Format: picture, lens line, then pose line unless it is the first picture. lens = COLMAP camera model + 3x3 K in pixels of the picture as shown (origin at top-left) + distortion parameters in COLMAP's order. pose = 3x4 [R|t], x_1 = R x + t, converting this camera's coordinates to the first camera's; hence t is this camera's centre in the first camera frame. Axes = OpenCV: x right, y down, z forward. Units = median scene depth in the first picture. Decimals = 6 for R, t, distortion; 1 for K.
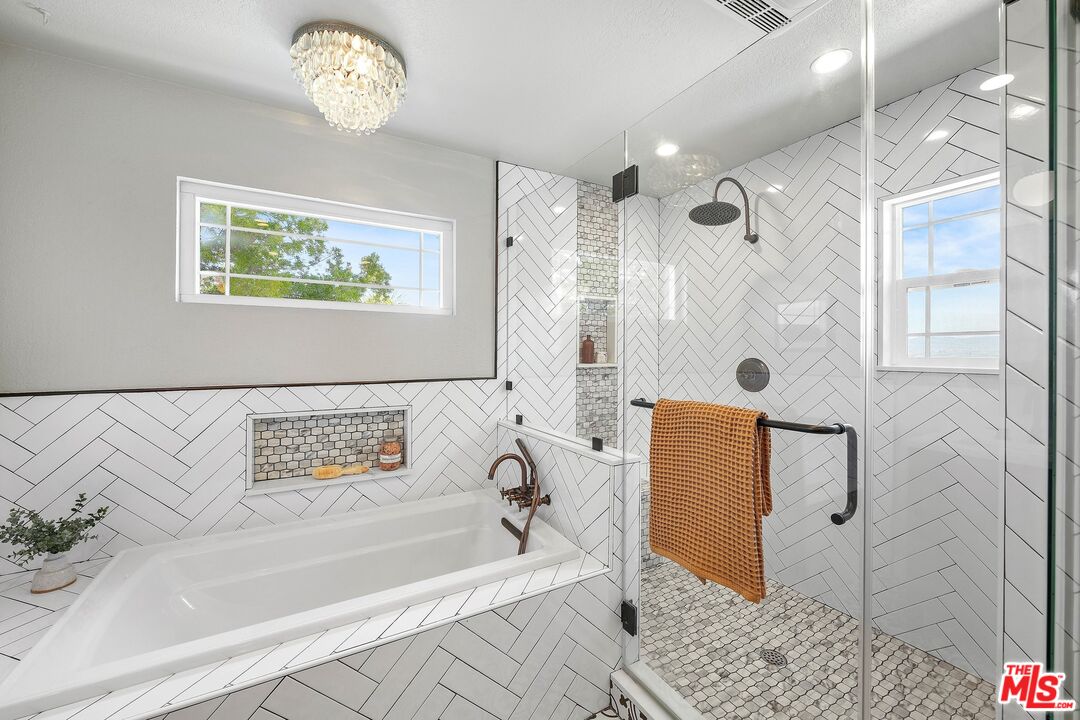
lens RADIAL K [[386.9, 0, 541.2], [0, 386.9, 350.9], [0, 0, 1]] dist [-0.010406, -0.000031]
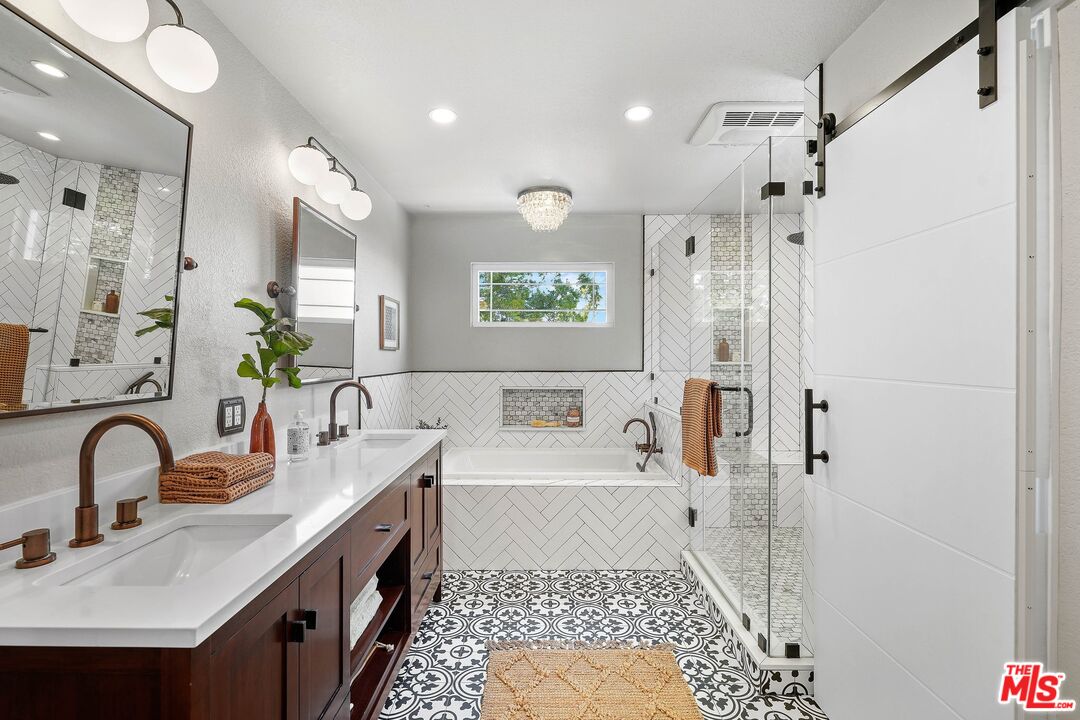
lens RADIAL K [[480.8, 0, 540.1], [0, 480.8, 356.5], [0, 0, 1]] dist [0.000337, 0.000014]
pose [[0.843530, 0.001400, -0.537080, 0.579114], [0.001453, 0.999987, 0.004888, 0.010351], [0.537079, -0.004904, 0.843517, -0.767945]]
